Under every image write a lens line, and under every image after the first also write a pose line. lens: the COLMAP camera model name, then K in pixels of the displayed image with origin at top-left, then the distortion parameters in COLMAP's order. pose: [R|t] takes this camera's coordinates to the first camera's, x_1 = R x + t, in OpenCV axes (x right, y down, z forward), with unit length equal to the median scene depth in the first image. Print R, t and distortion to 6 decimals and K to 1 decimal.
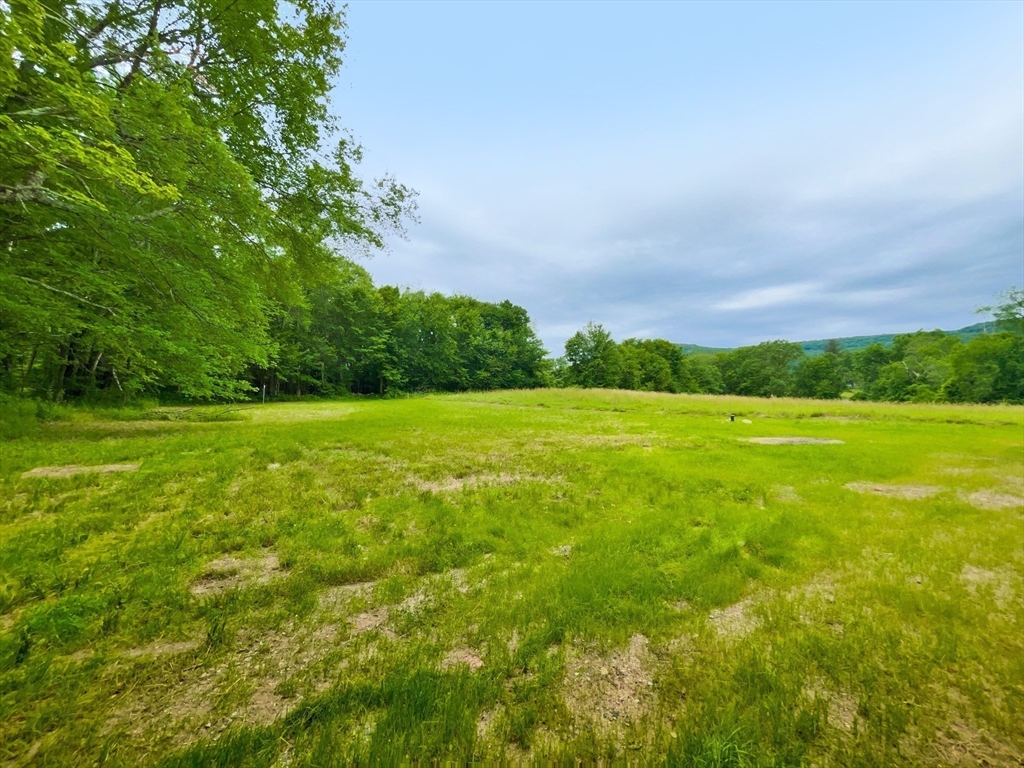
lens RADIAL K [[412.0, 0, 514.1], [0, 412.0, 381.2], [0, 0, 1]] dist [-0.002085, 0.000997]
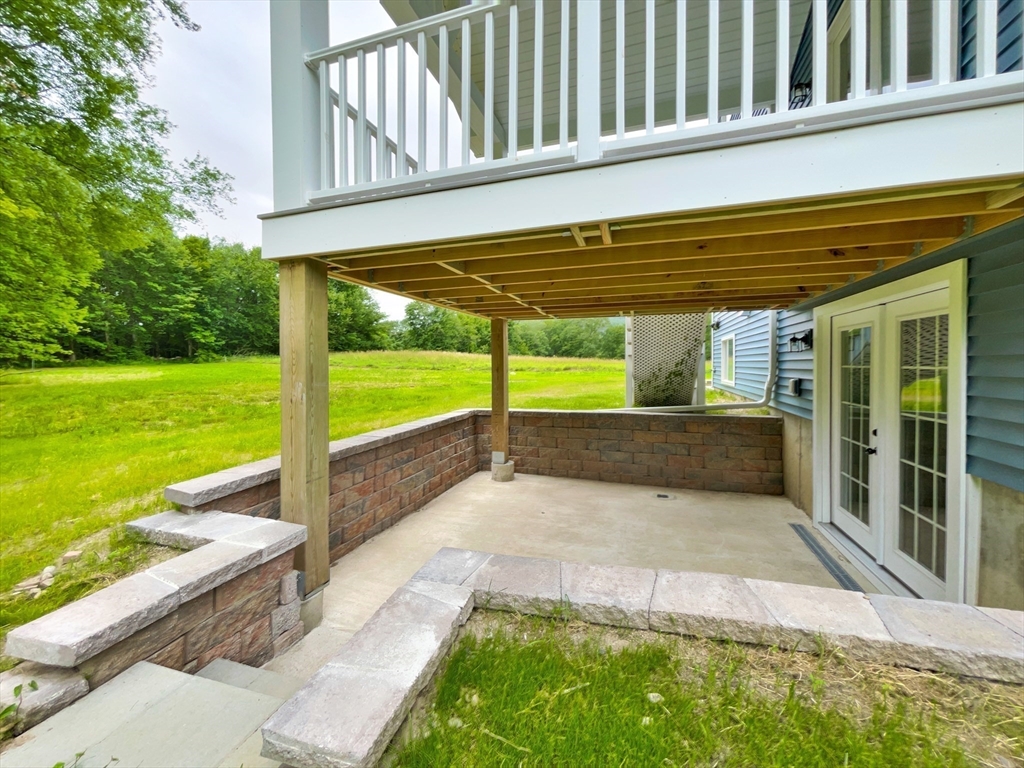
lens RADIAL K [[412.0, 0, 514.9], [0, 412.0, 367.7], [0, 0, 1]] dist [-0.002085, 0.000997]
pose [[0.934345, -0.015979, 0.356013, 0.022925], [-0.004356, 0.998407, 0.056246, -0.001323], [-0.356344, -0.054104, 0.932787, -0.102571]]
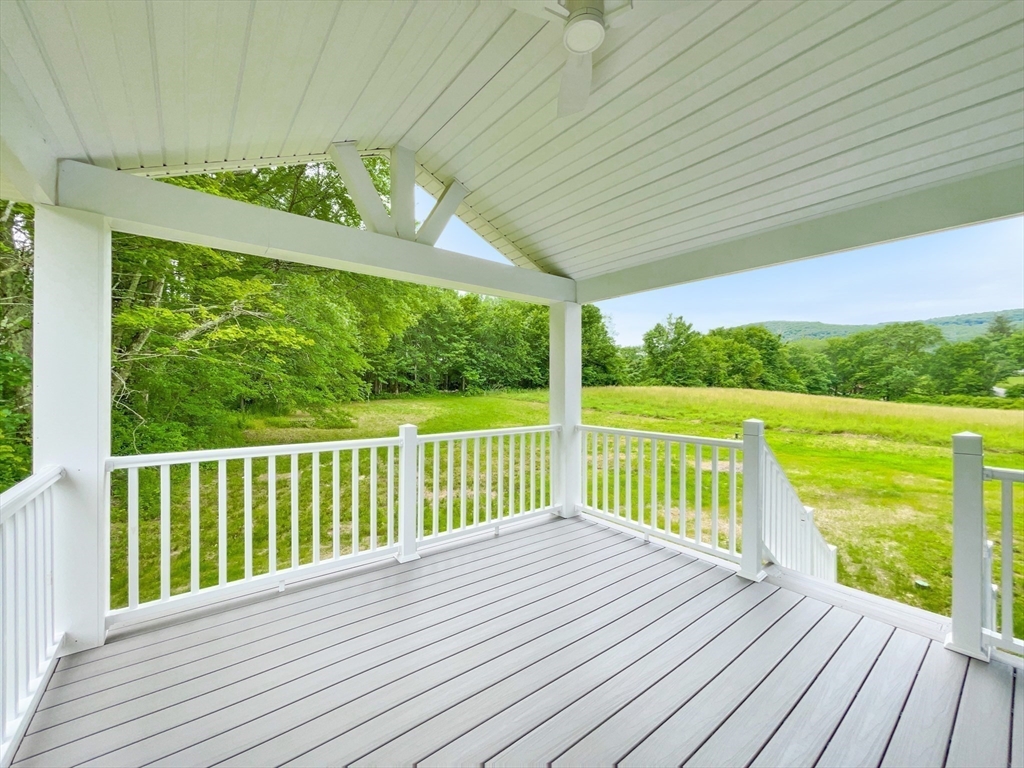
lens RADIAL K [[412.0, 0, 510.9], [0, 412.0, 379.7], [0, 0, 1]] dist [-0.002085, 0.000997]
pose [[0.974293, -0.000568, -0.225284, 0.061569], [0.007900, 0.999468, 0.031643, -0.035628], [0.225146, -0.032610, 0.973779, -0.080281]]
